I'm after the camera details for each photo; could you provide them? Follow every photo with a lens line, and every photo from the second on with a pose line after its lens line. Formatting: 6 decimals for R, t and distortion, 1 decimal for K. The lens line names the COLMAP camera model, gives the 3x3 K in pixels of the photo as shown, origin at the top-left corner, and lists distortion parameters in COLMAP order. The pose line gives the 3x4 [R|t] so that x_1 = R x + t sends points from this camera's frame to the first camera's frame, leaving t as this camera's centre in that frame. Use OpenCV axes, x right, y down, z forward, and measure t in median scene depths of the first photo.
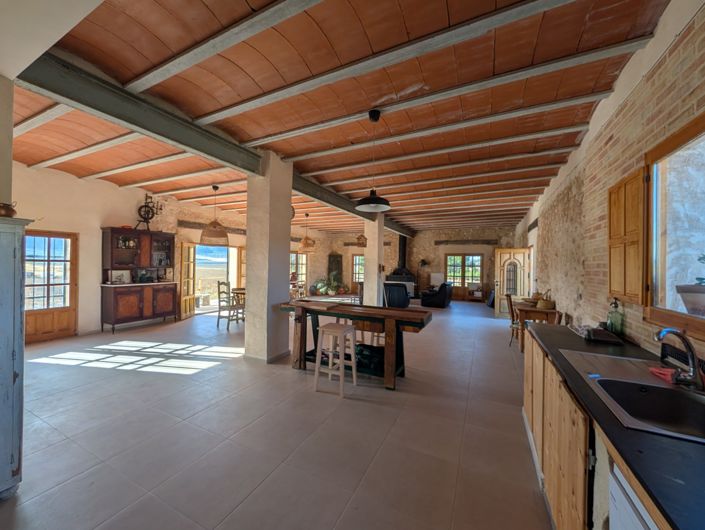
lens RADIAL K [[269.8, 0, 352.9], [0, 269.8, 264.2], [0, 0, 1]] dist [-0.000683, 0.000053]
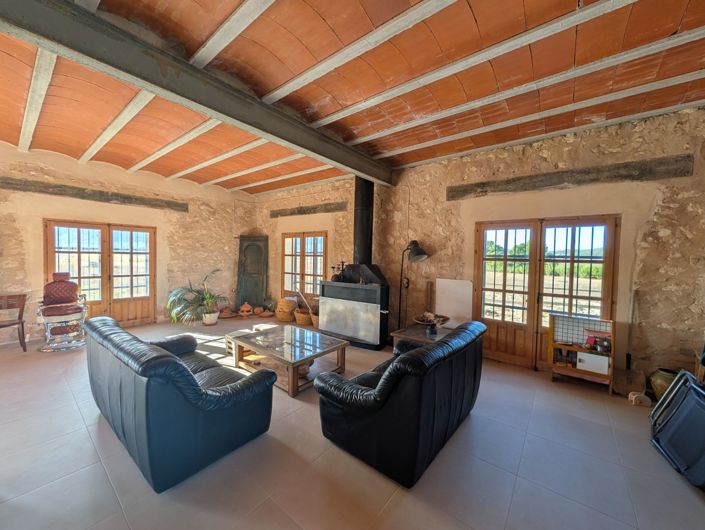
lens RADIAL K [[269.8, 0, 354.5], [0, 269.8, 265.6], [0, 0, 1]] dist [-0.000683, 0.000053]
pose [[0.978502, 0.008310, -0.206069, 0.435104], [-0.000592, 0.999297, 0.037485, 0.004279], [0.206236, -0.036557, 0.977819, 1.058099]]
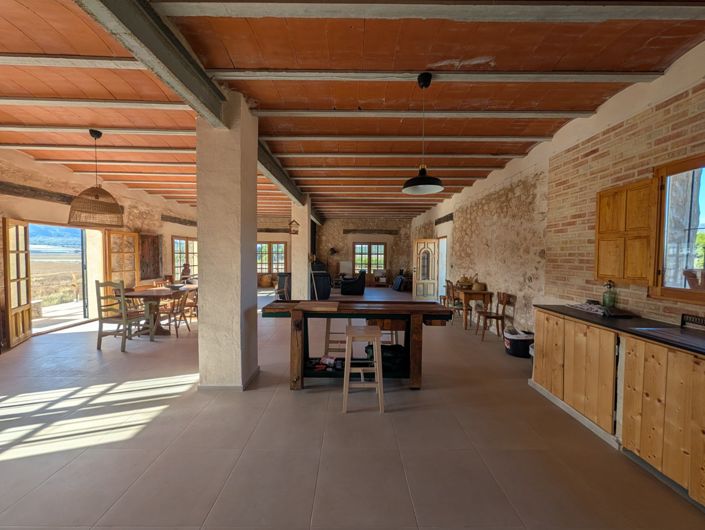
lens RADIAL K [[269.8, 0, 353.6], [0, 269.8, 265.2], [0, 0, 1]] dist [-0.000683, 0.000053]
pose [[0.896079, -0.025473, 0.443164, -0.193248], [0.003915, 0.998767, 0.049493, -0.004283], [-0.443878, -0.042615, 0.895073, 0.118556]]
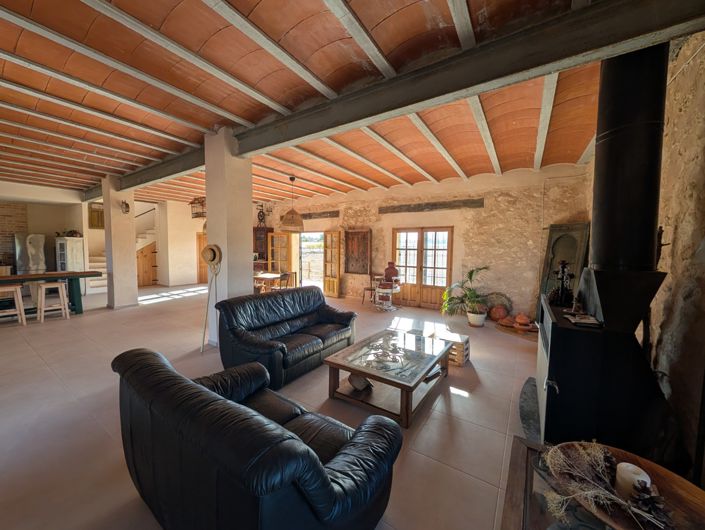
lens RADIAL K [[269.8, 0, 354.2], [0, 269.8, 264.8], [0, 0, 1]] dist [-0.000683, 0.000053]
pose [[-0.115780, 0.049054, -0.992063, 0.619180], [-0.003756, 0.998751, 0.049823, 0.005130], [0.993268, 0.009495, -0.115451, 1.487575]]
